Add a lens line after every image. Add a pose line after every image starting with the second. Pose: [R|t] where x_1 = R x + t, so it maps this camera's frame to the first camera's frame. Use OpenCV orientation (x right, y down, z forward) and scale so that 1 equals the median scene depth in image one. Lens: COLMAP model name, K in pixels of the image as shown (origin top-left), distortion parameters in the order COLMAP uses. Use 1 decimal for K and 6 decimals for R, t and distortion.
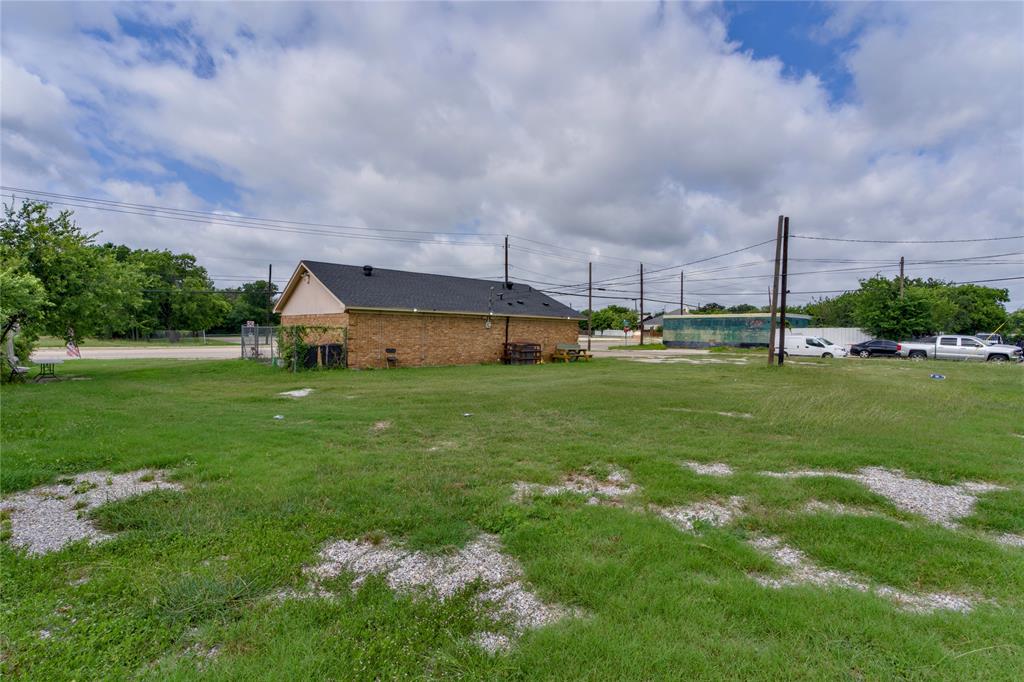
lens RADIAL K [[453.5, 0, 514.9], [0, 453.5, 336.1], [0, 0, 1]] dist [-0.014003, 0.001394]
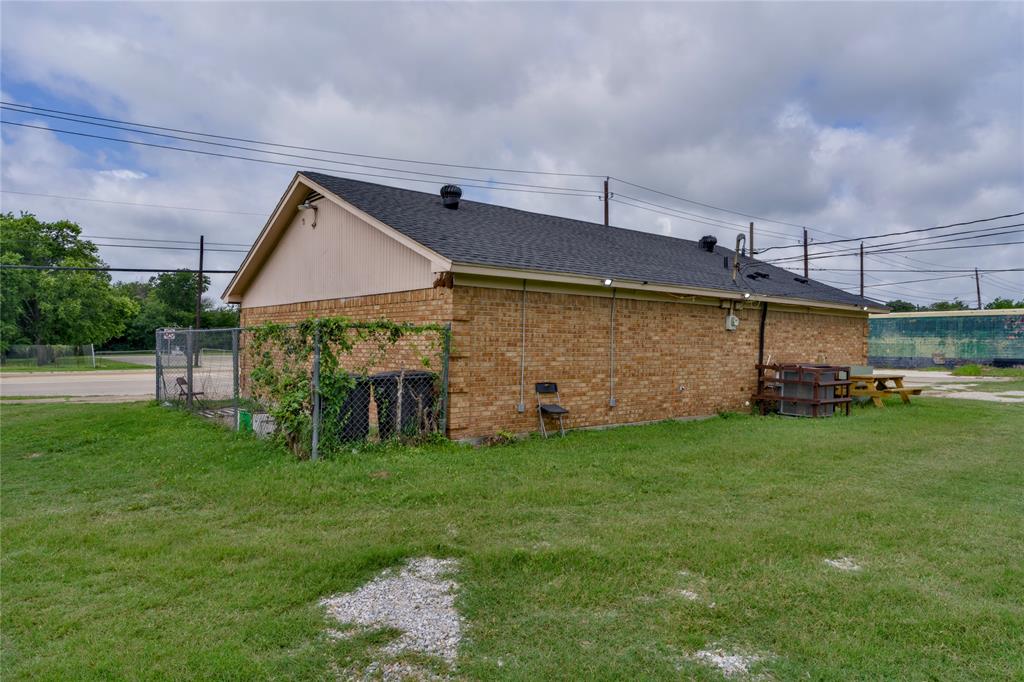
lens RADIAL K [[627.9, 0, 510.4], [0, 627.9, 345.2], [0, 0, 1]] dist [0.022915, -0.000086]
pose [[0.999436, -0.008089, -0.032607, -0.100177], [0.007792, 0.999927, -0.009234, 0.000262], [0.032680, 0.008975, 0.999426, 0.164646]]
